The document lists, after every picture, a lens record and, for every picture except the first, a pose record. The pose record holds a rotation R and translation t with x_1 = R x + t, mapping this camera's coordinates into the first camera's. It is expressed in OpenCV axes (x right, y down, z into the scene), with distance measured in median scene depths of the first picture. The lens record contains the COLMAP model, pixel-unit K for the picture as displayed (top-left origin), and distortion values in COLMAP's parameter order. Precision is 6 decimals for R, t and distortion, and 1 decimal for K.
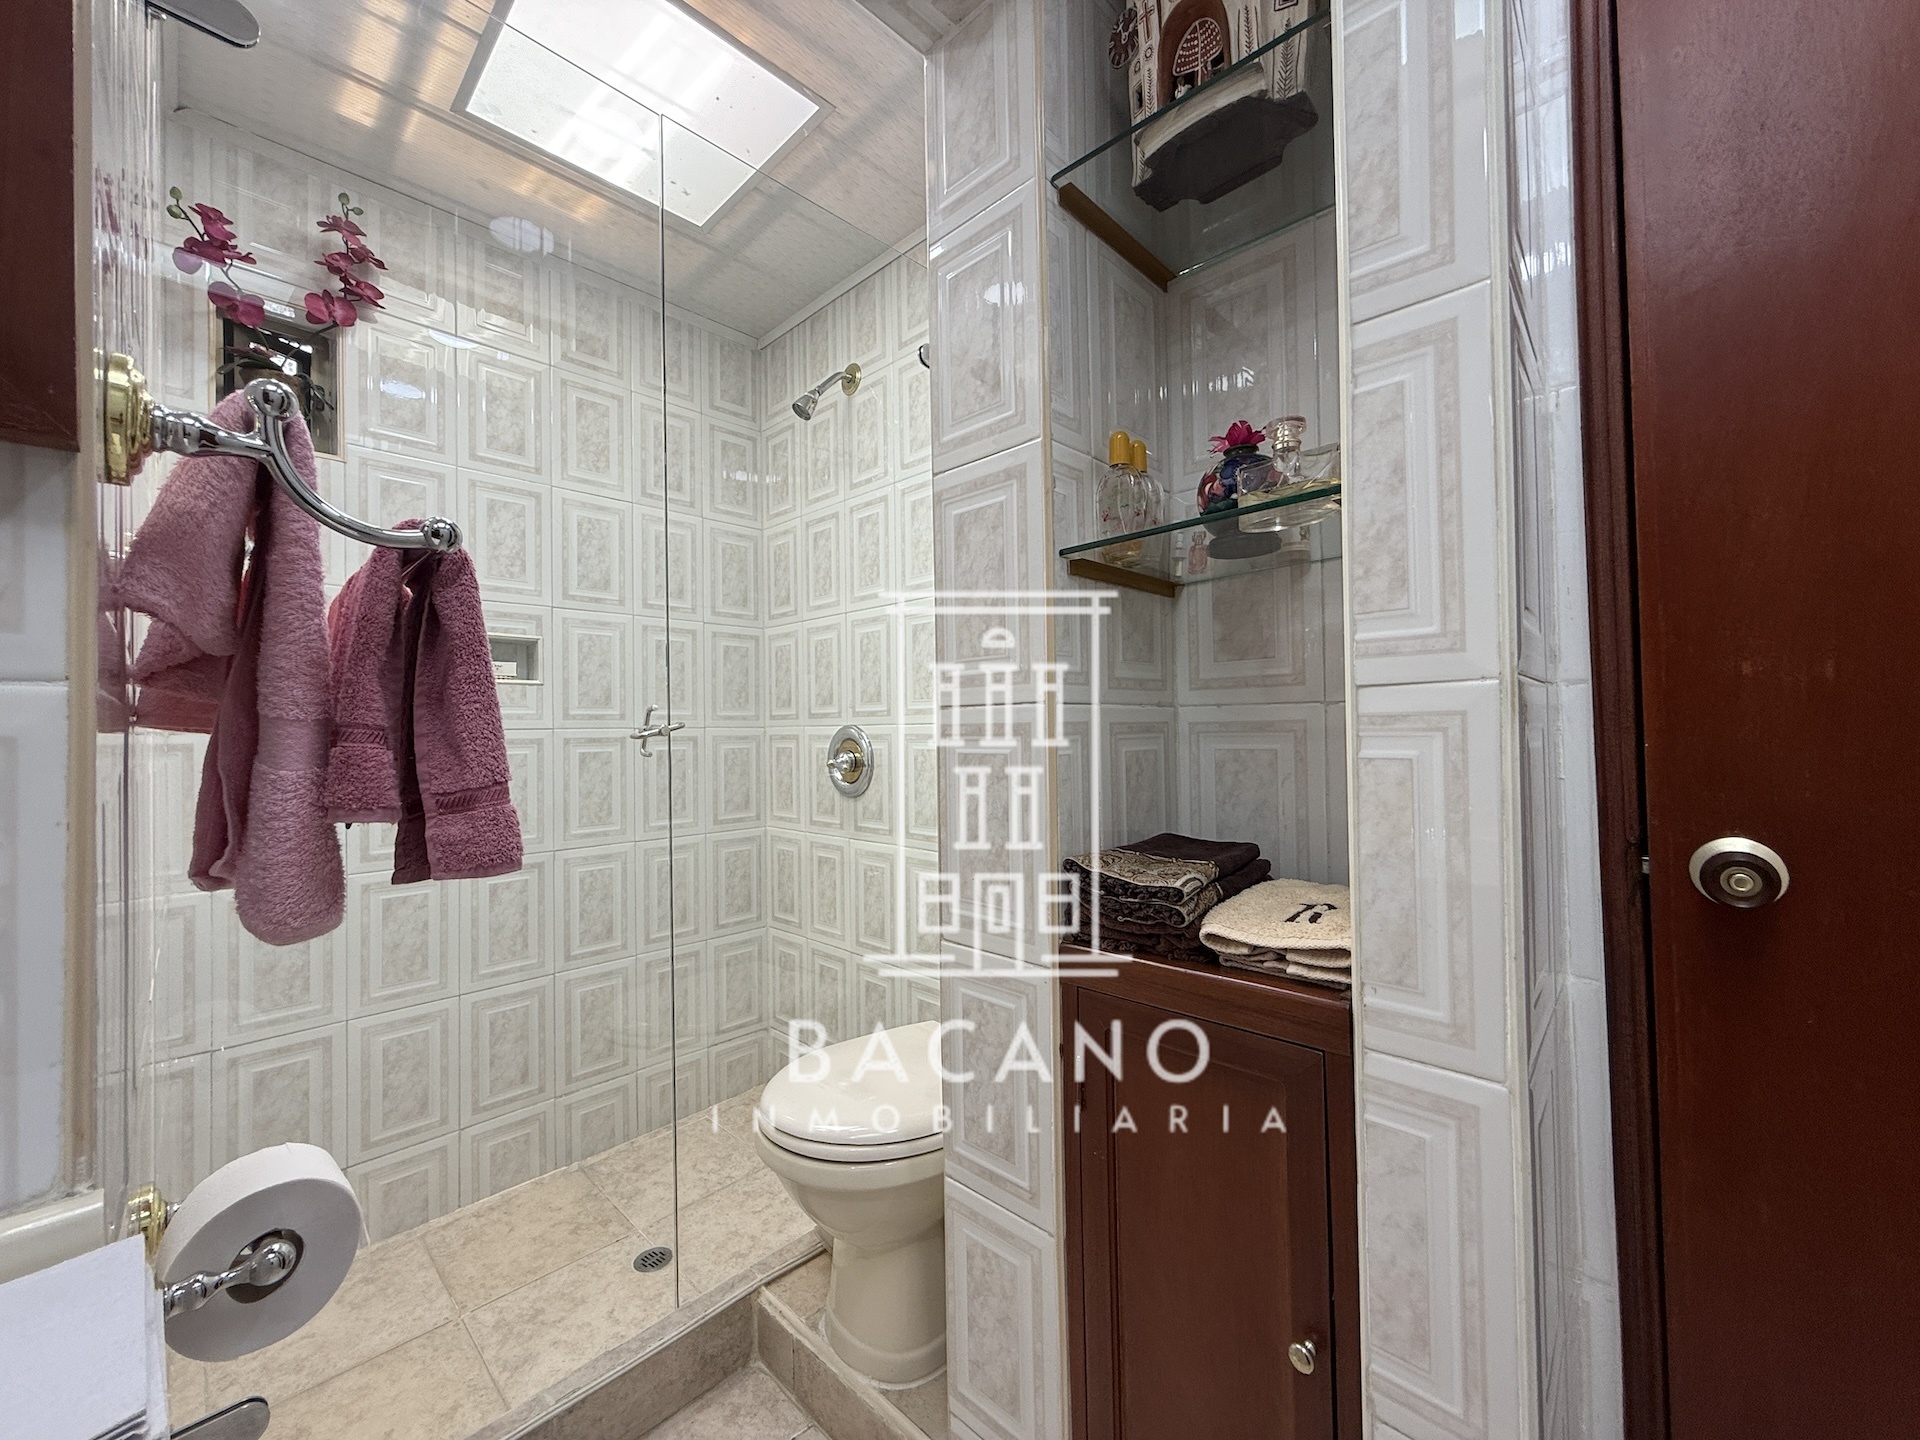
lens RADIAL K [[764.0, 0, 957.3], [0, 764.0, 717.7], [0, 0, 1]] dist [-0.000958, 0.001293]
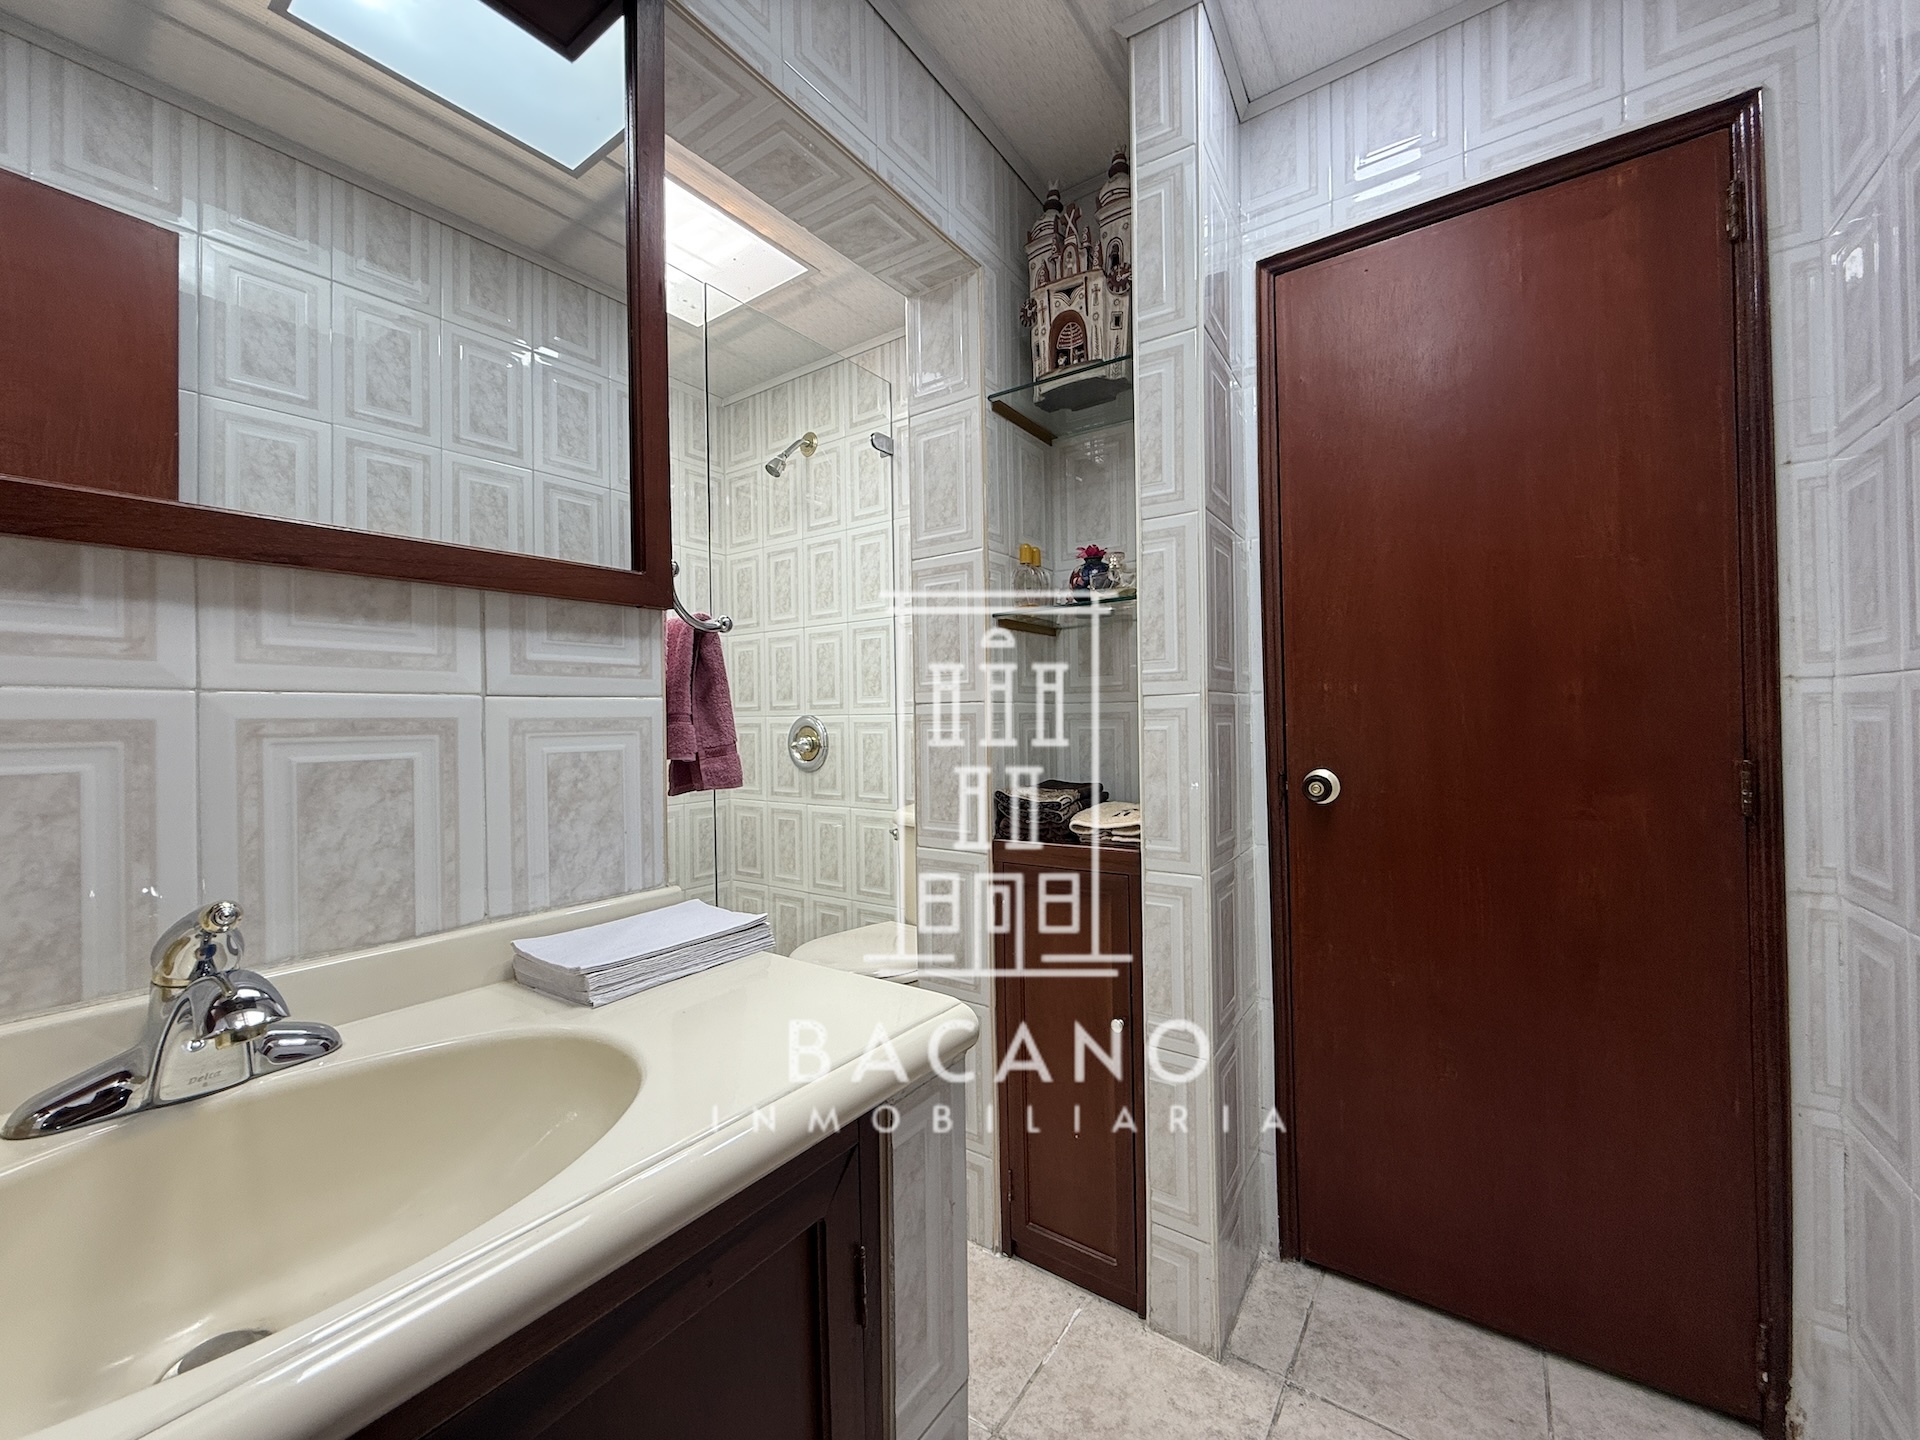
lens RADIAL K [[764.0, 0, 959.2], [0, 764.0, 716.4], [0, 0, 1]] dist [-0.000958, 0.001293]
pose [[0.987273, 0.000716, 0.159036, -0.194700], [-0.002178, 0.999957, 0.009022, -0.001797], [-0.159023, -0.009254, 0.987232, -0.630468]]
